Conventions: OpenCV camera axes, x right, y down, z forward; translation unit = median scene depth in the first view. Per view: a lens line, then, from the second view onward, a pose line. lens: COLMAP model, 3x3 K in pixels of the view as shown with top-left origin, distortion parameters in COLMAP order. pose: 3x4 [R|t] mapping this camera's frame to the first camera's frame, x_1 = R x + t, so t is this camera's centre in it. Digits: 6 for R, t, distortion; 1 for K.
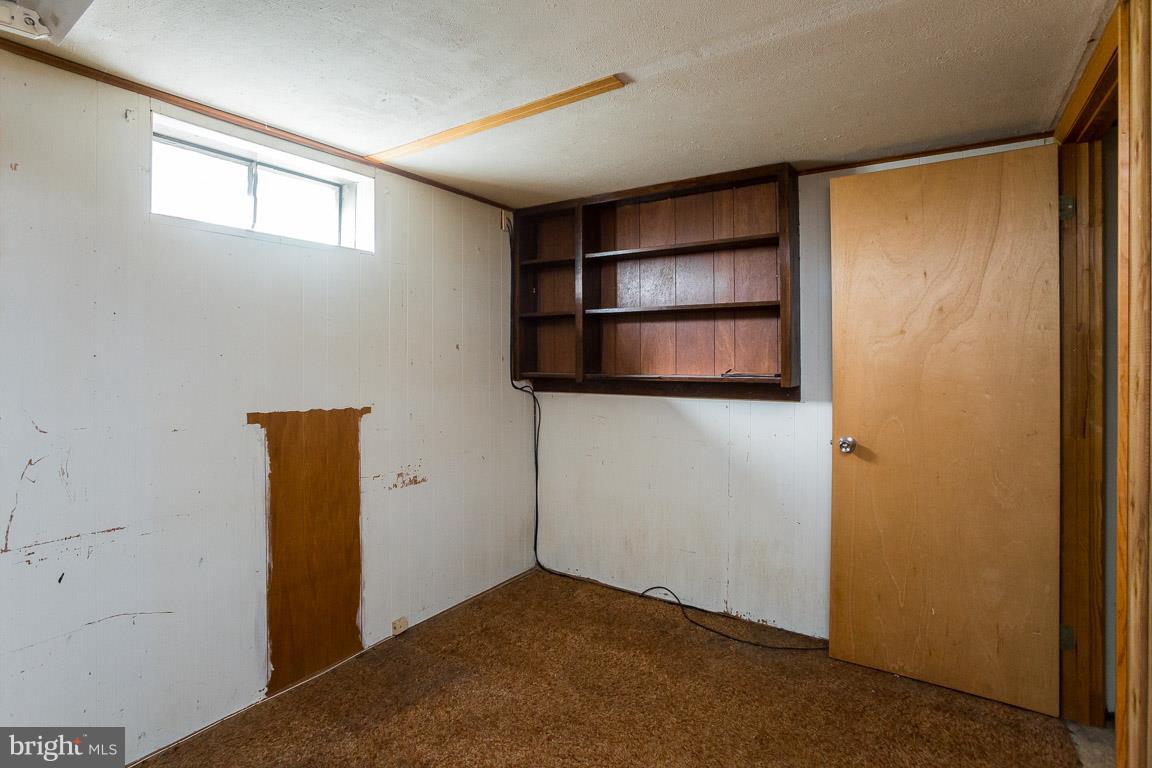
lens RADIAL K [[586.2, 0, 576.4], [0, 586.2, 348.2], [0, 0, 1]] dist [-0.000563, 0.000674]
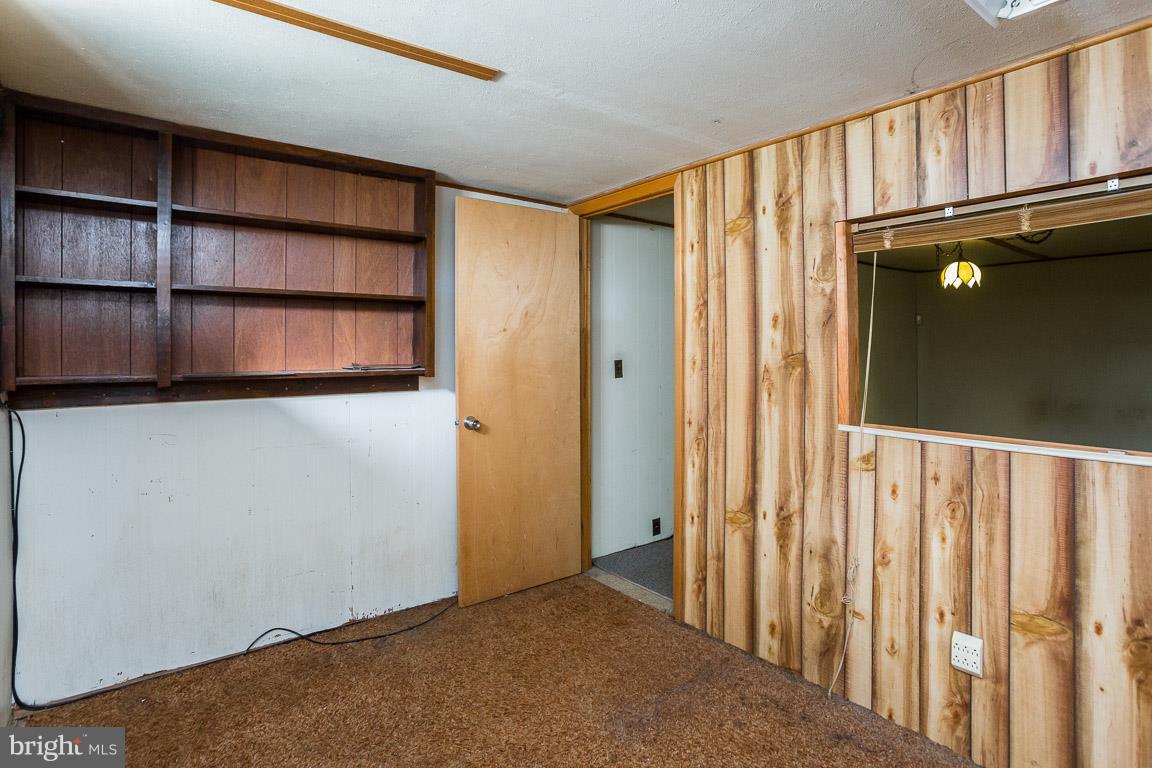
lens RADIAL K [[586.2, 0, 576.4], [0, 586.2, 348.2], [0, 0, 1]] dist [-0.000563, 0.000674]
pose [[0.354077, 0.004446, 0.935206, -0.520402], [-0.004777, 0.999984, -0.002945, 0.014141], [-0.935204, -0.003424, 0.354093, 0.341180]]
